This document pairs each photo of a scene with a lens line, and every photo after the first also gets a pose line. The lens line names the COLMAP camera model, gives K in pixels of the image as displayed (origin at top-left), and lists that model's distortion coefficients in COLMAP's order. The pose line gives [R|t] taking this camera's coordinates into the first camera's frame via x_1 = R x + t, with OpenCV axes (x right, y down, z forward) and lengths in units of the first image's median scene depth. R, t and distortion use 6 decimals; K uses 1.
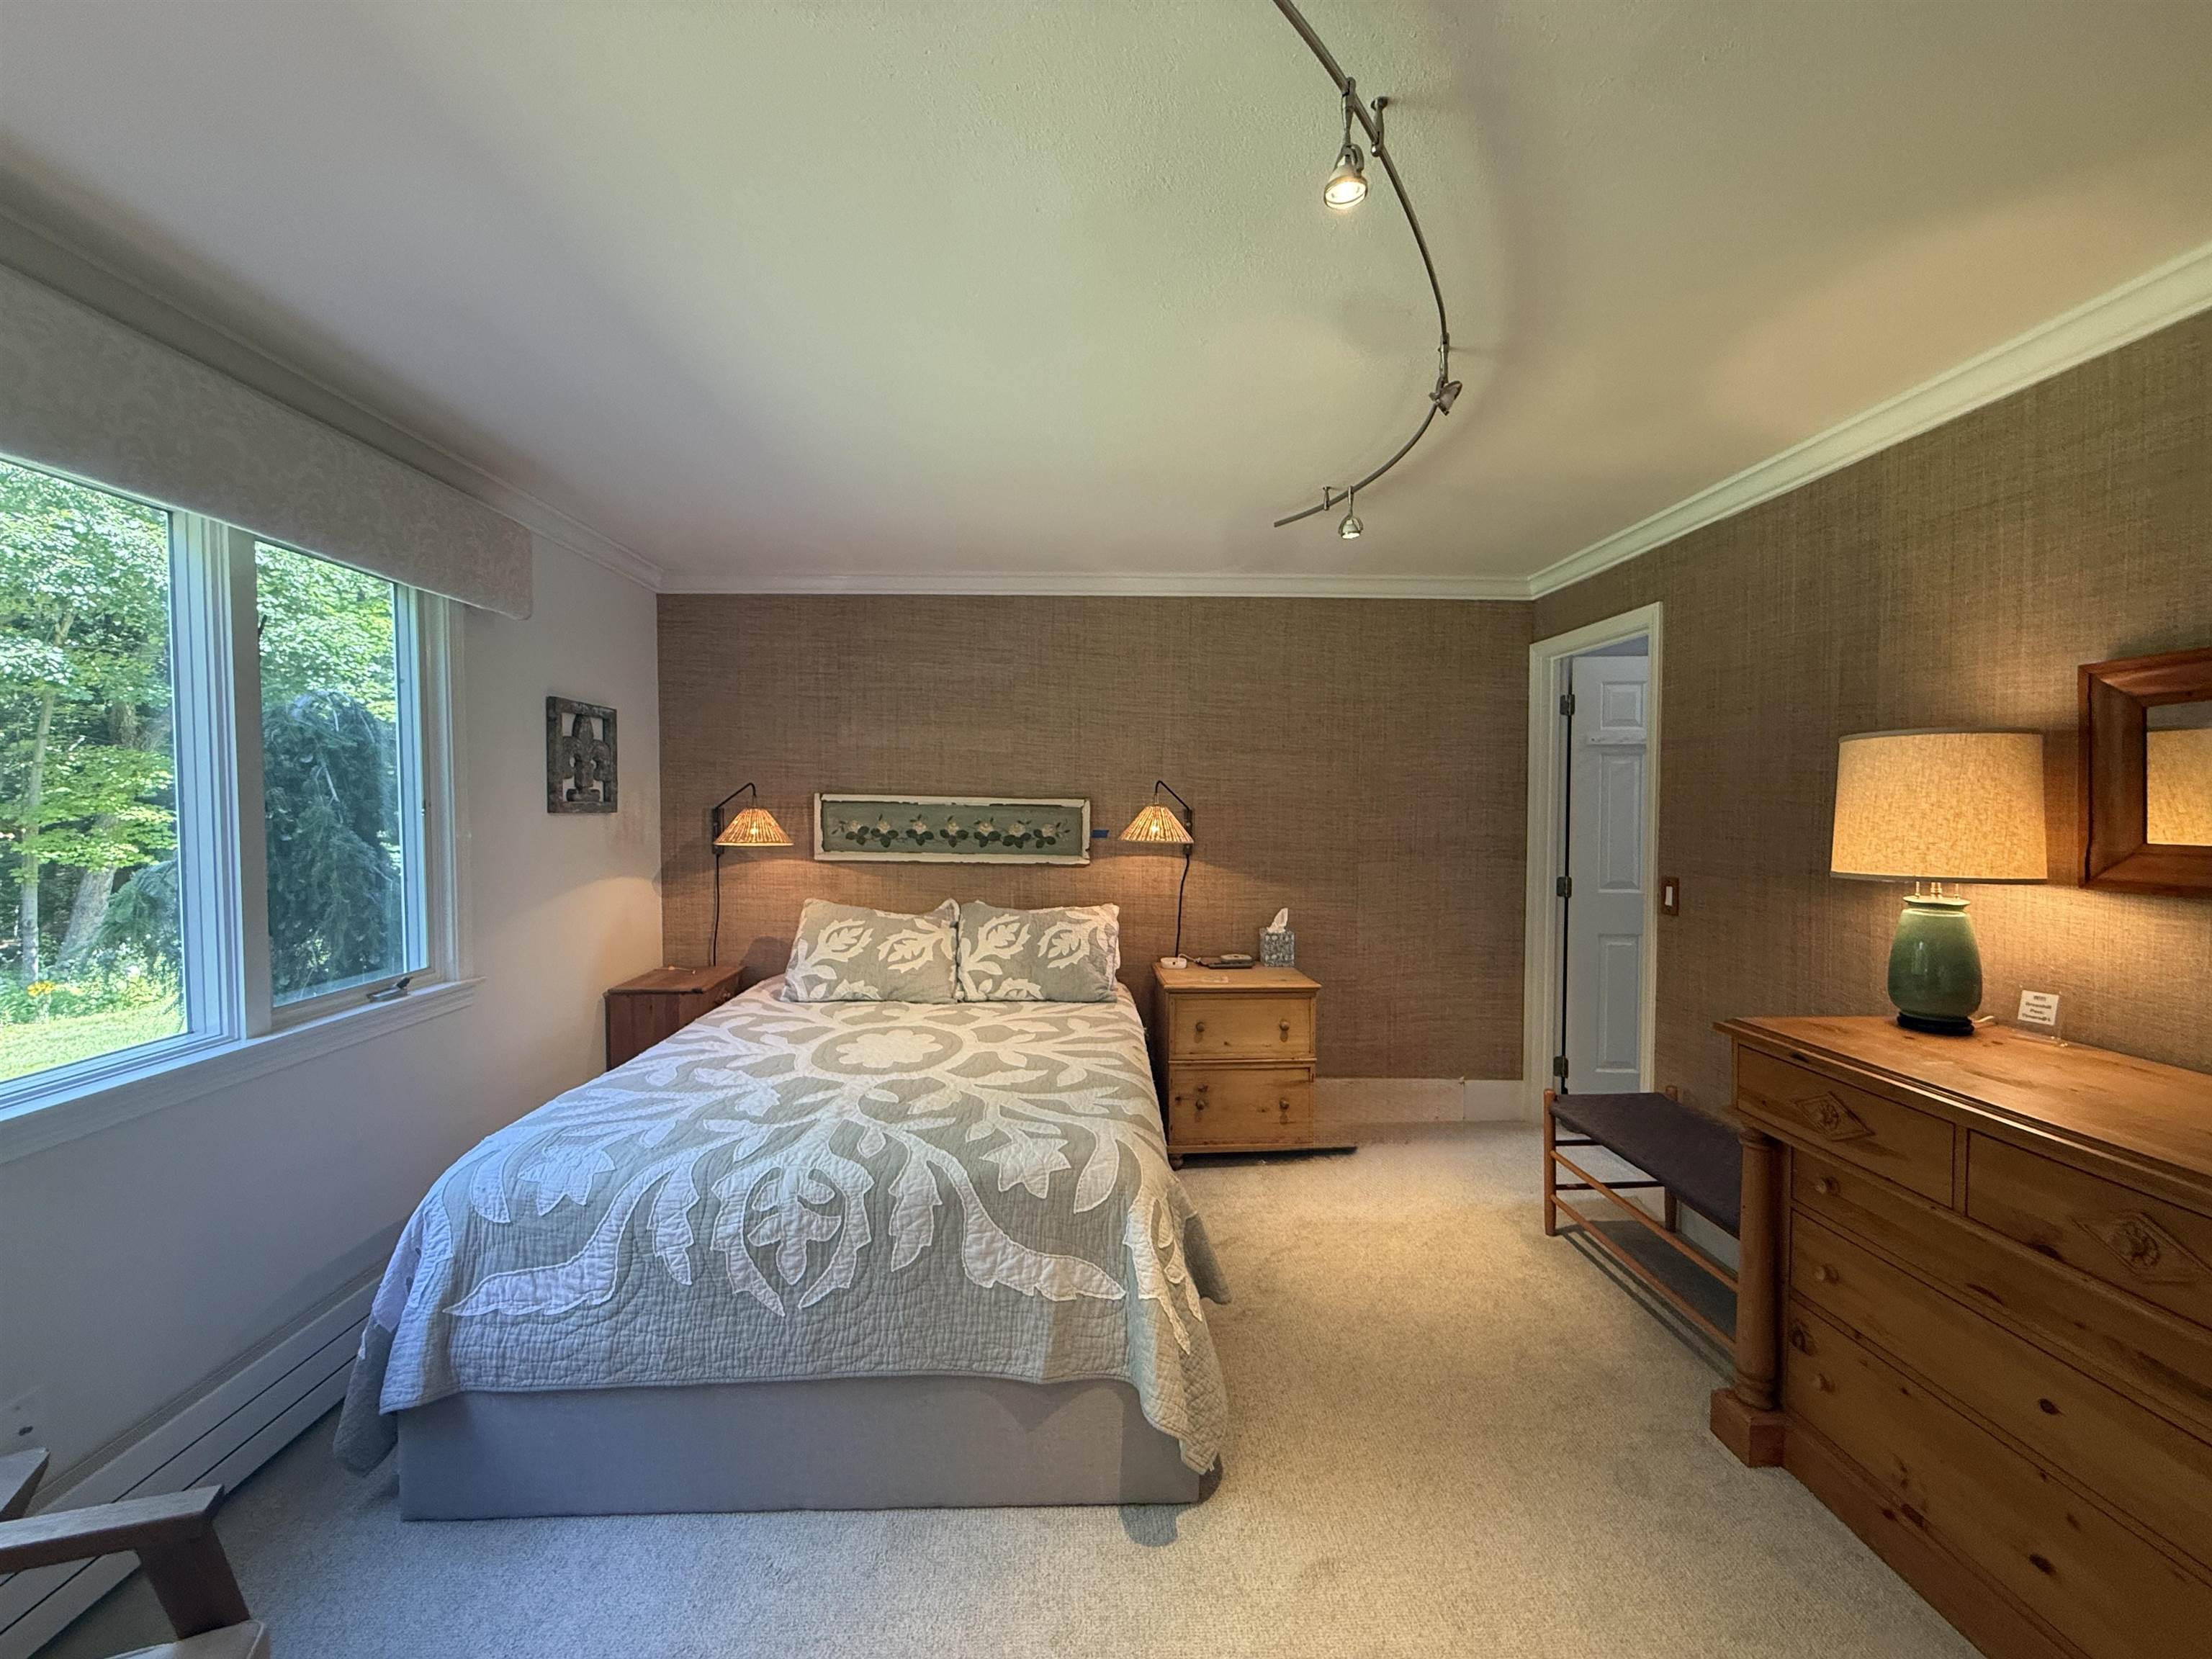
lens RADIAL K [[881.0, 0, 1105.9], [0, 881.0, 827.1], [0, 0, 1]] dist [-0.001395, 0.000016]
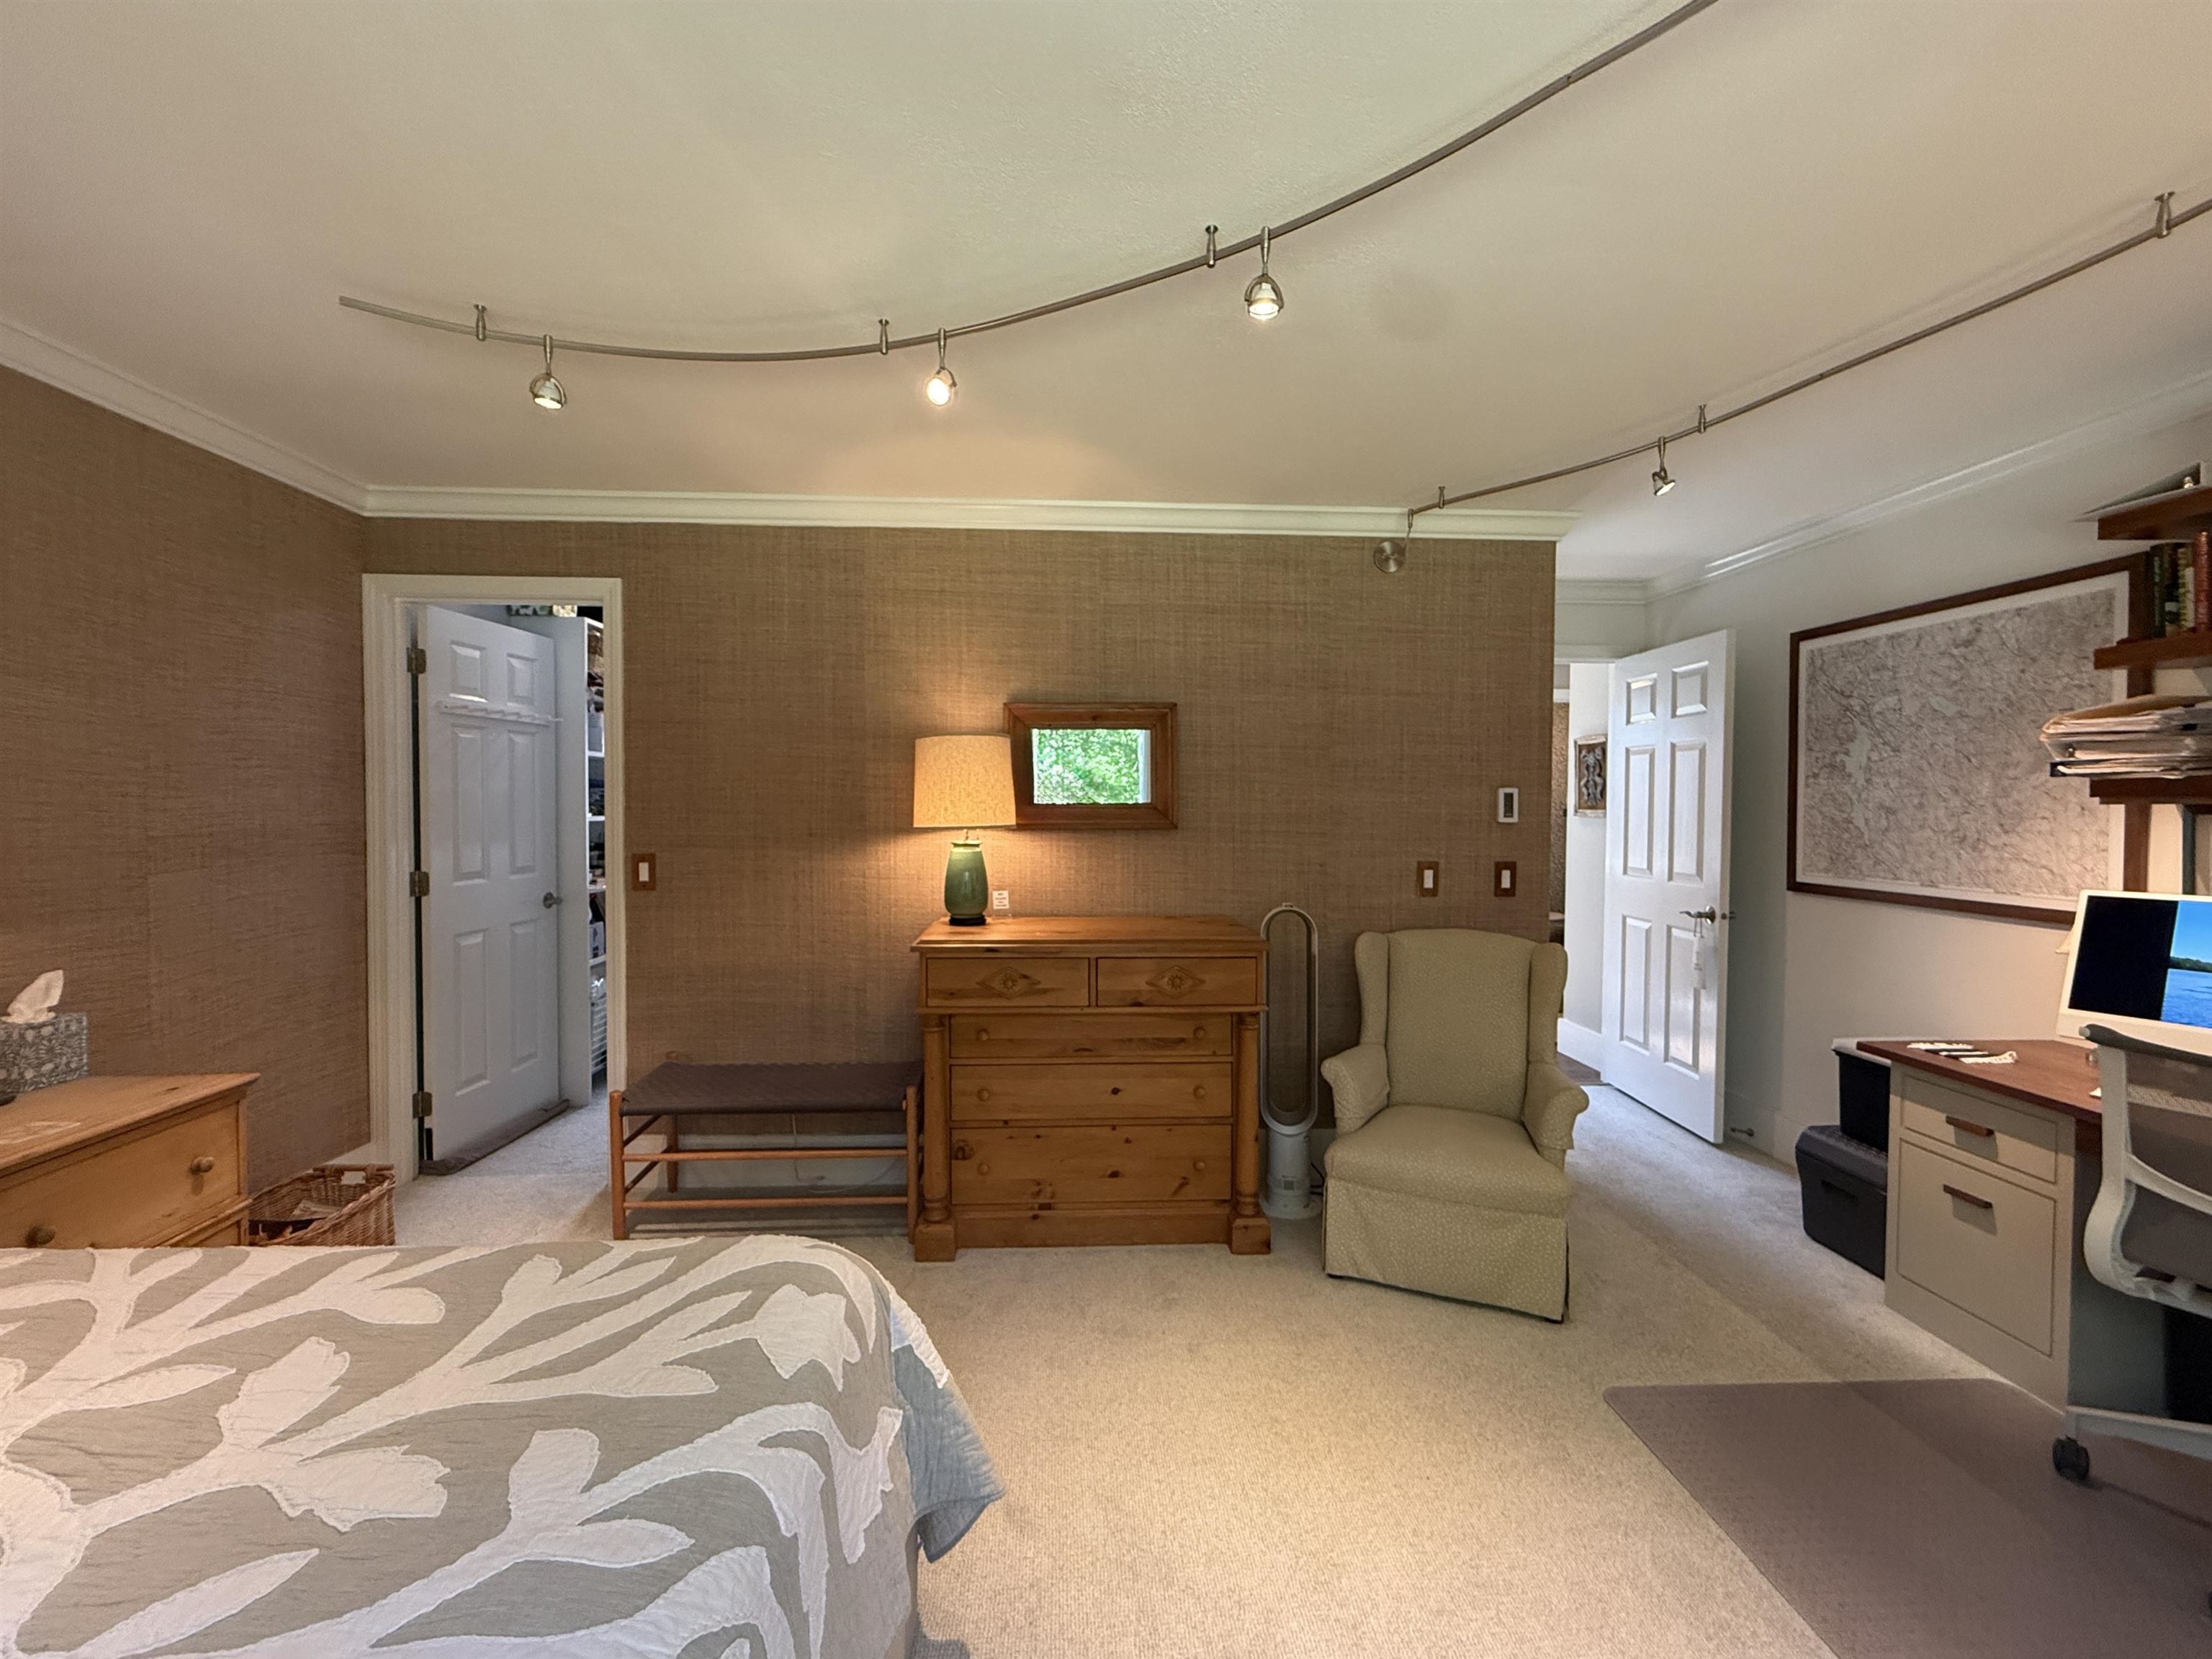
lens RADIAL K [[914.4, 0, 1111.2], [0, 914.4, 824.9], [0, 0, 1]] dist [-0.002316, -0.000375]
pose [[-0.013990, -0.026719, 0.999545, -0.525956], [0.026575, 0.999280, 0.027084, 0.011884], [-0.999549, 0.026942, -0.013270, 0.584515]]
